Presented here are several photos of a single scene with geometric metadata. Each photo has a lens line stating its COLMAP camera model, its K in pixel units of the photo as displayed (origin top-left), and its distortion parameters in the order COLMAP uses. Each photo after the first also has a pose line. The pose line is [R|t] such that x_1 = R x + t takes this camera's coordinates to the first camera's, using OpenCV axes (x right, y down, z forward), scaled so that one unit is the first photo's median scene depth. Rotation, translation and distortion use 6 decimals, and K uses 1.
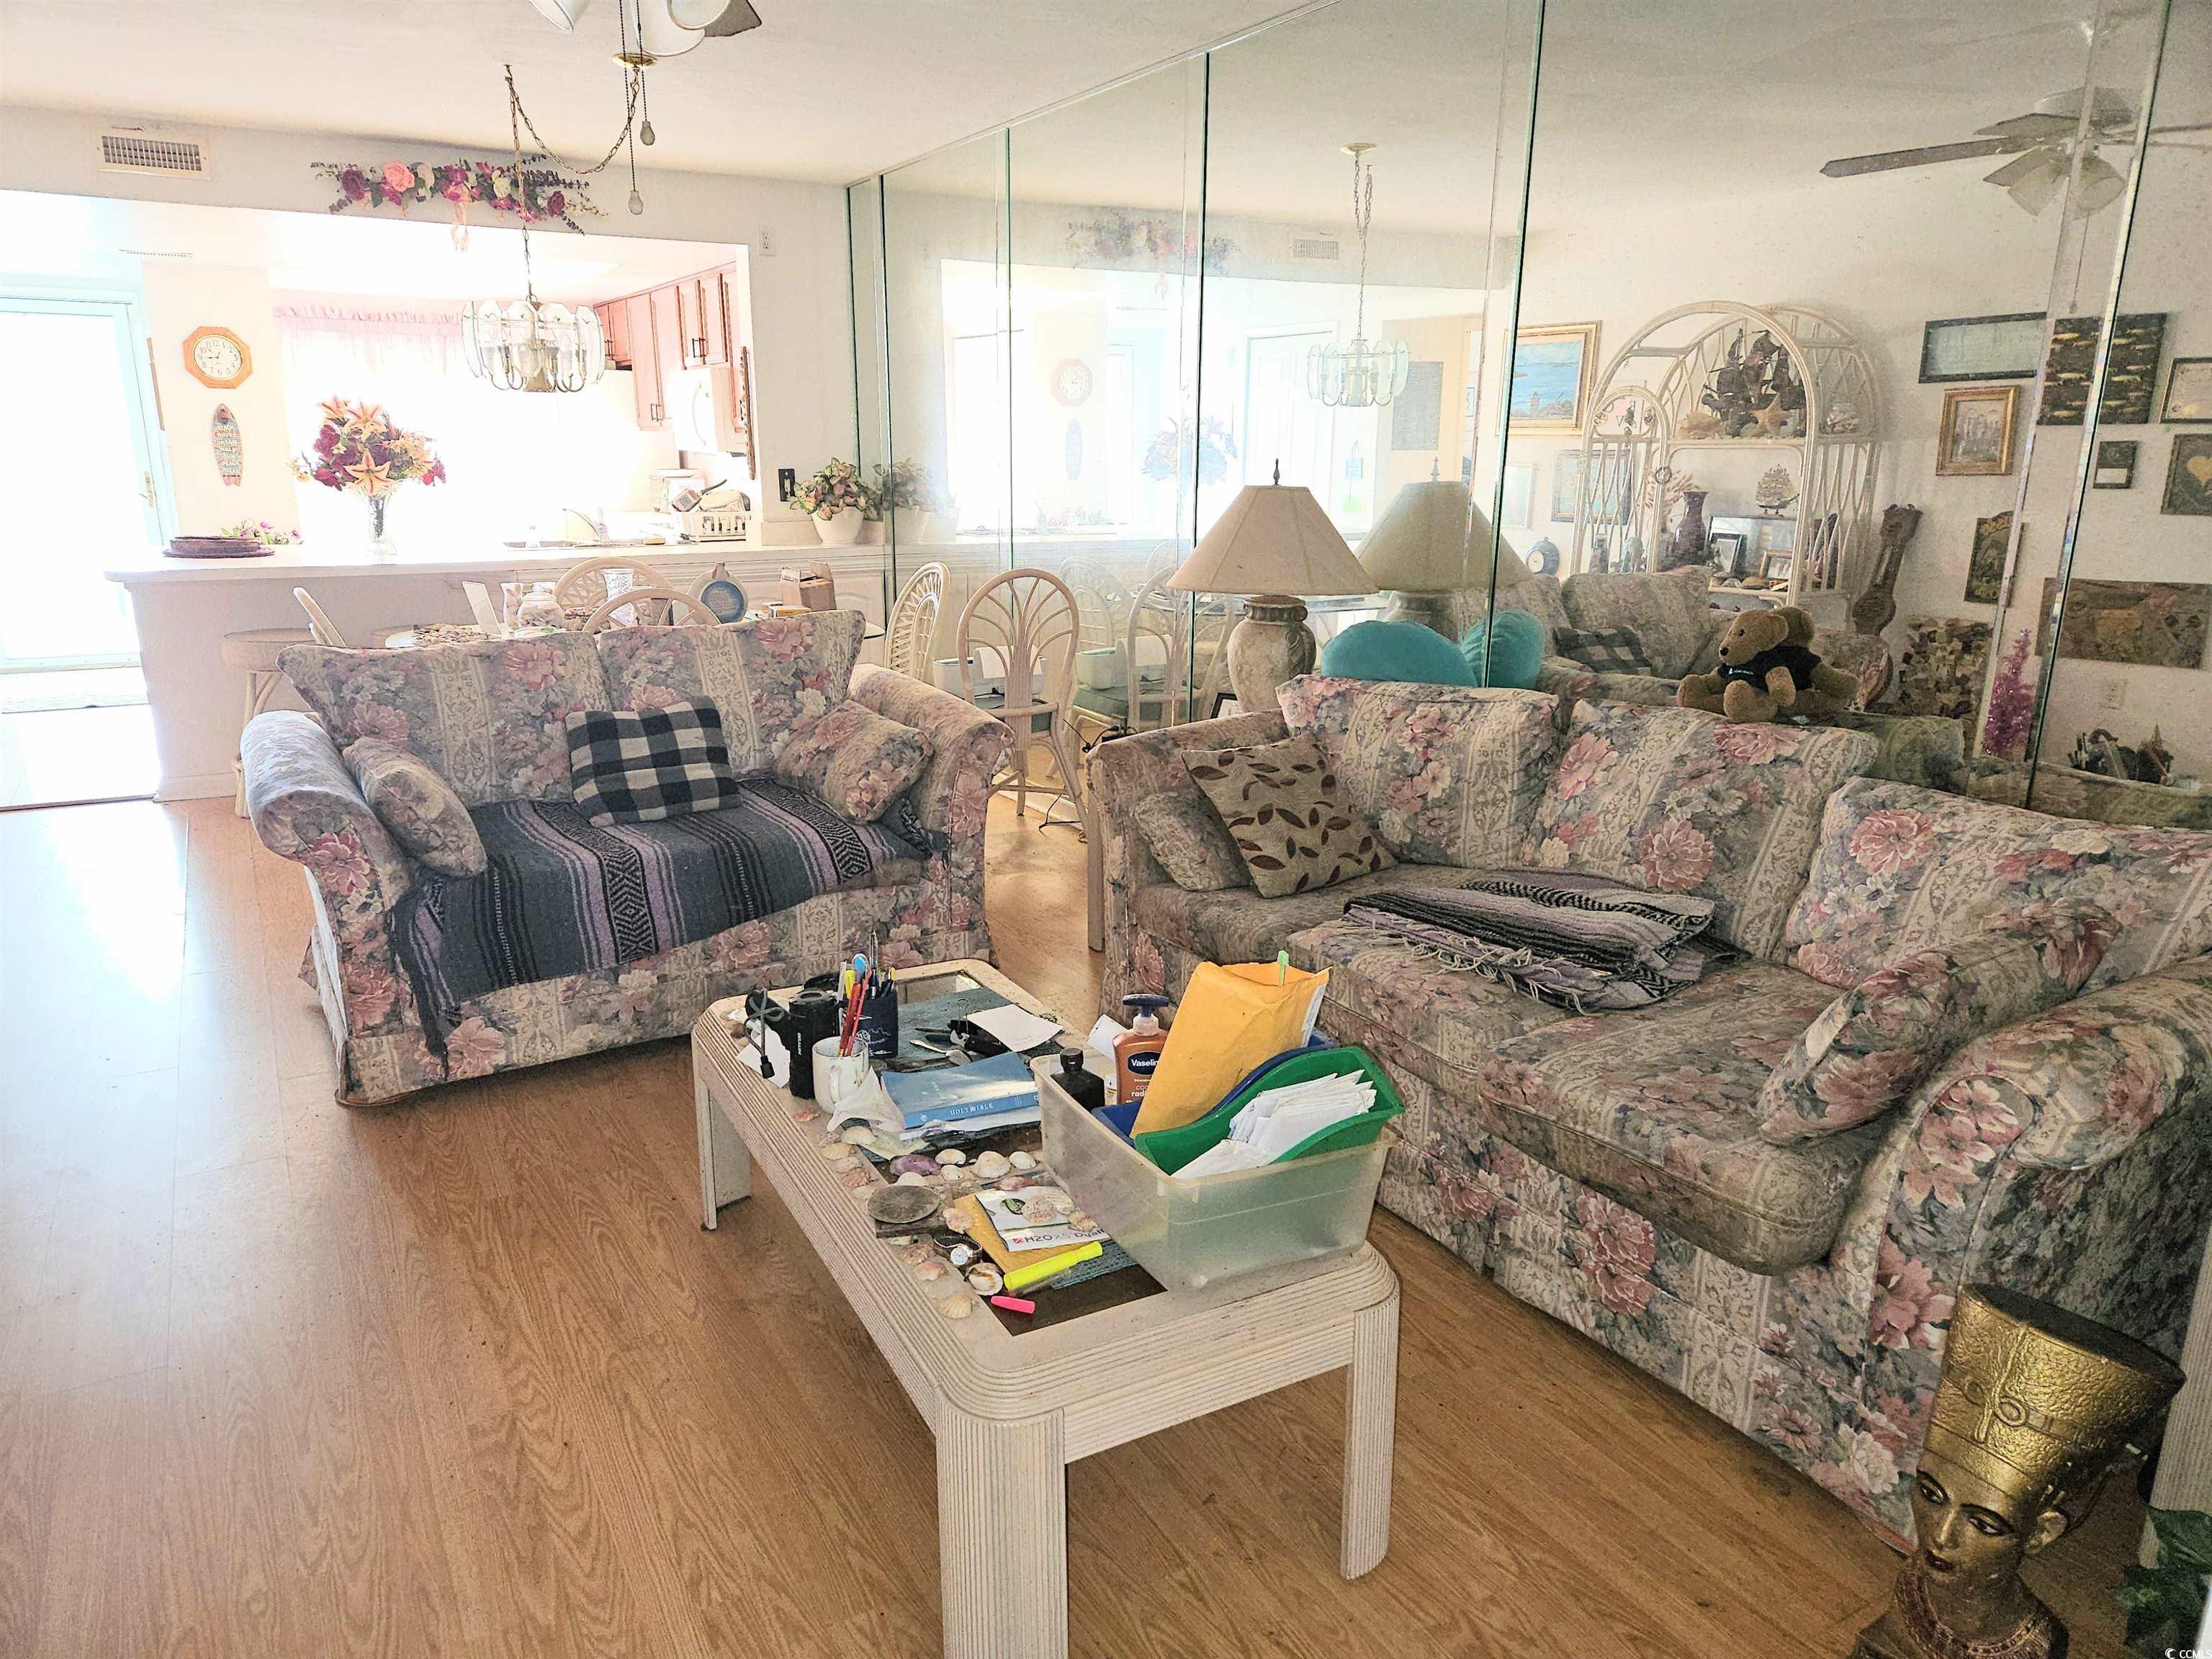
lens RADIAL K [[1472.7, 0, 1086.4], [0, 1472.7, 824.7], [0, 0, 1]] dist [0.076283, -0.061406]
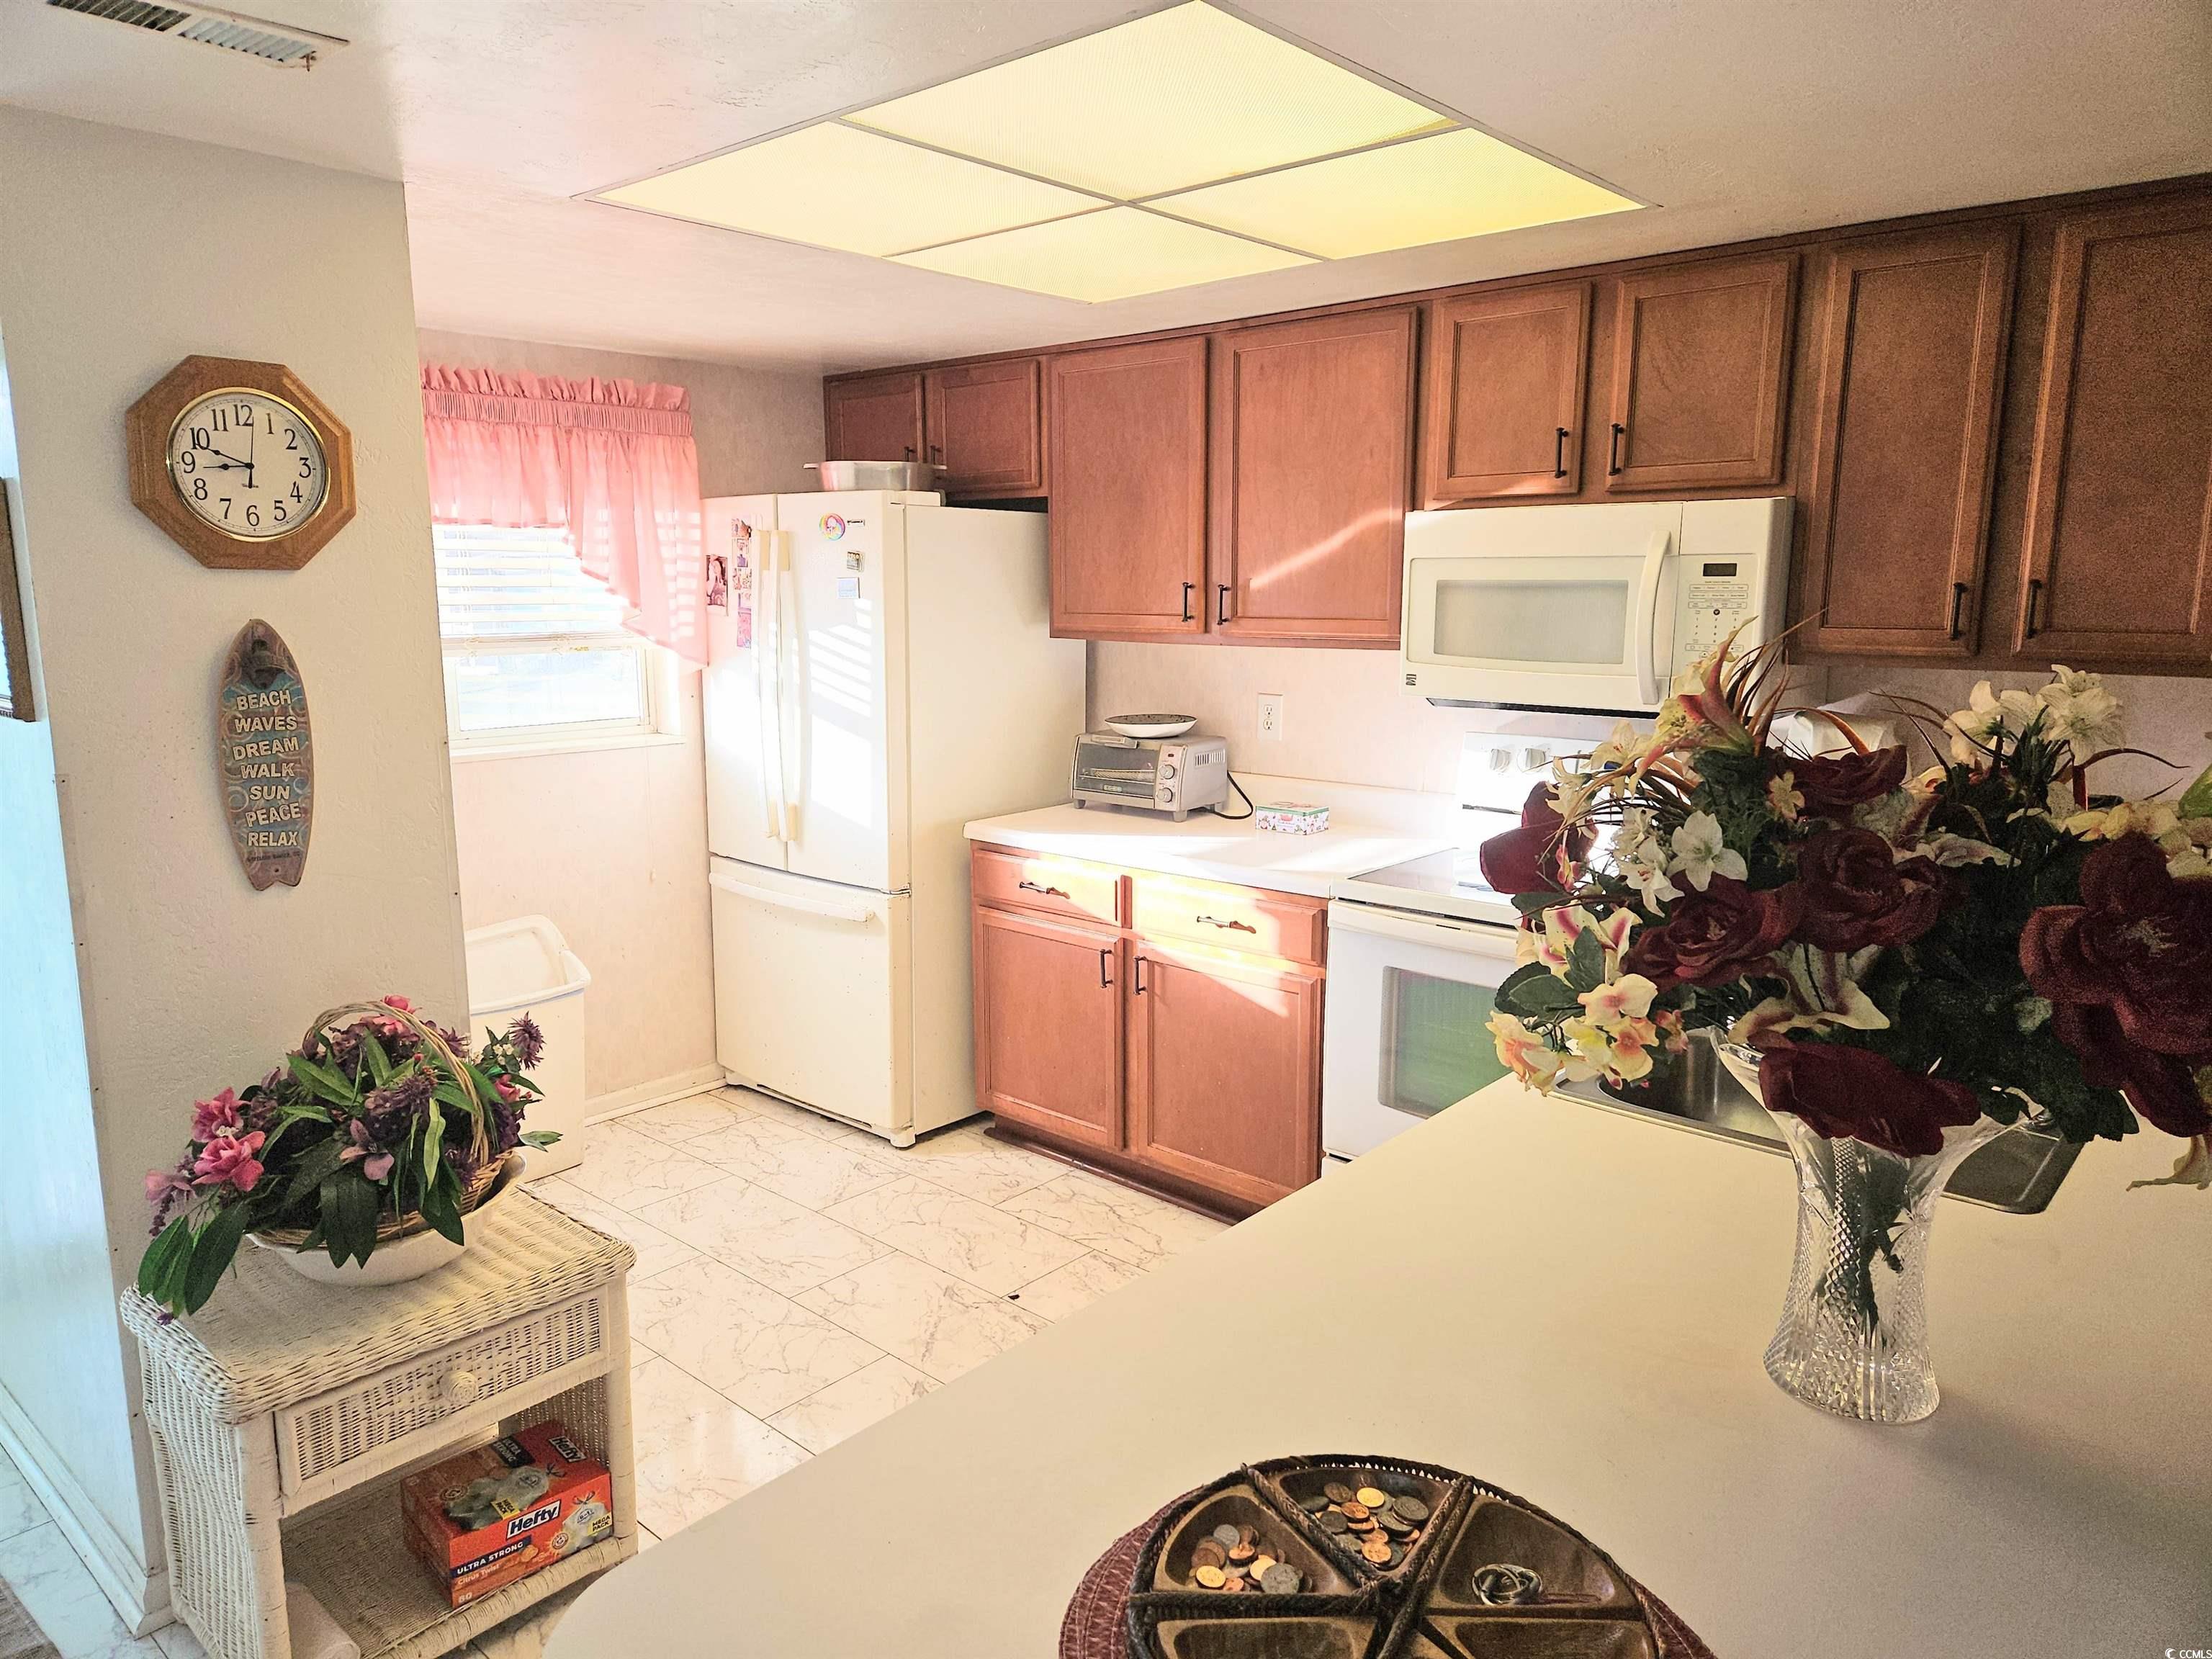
lens RADIAL K [[1472.7, 0, 1086.4], [0, 1472.7, 824.7], [0, 0, 1]] dist [0.076283, -0.061406]
pose [[0.950366, -0.050891, 0.306942, -1.279561], [0.077812, 0.994059, -0.076109, -0.515040], [-0.301245, 0.096215, 0.948680, 1.700811]]
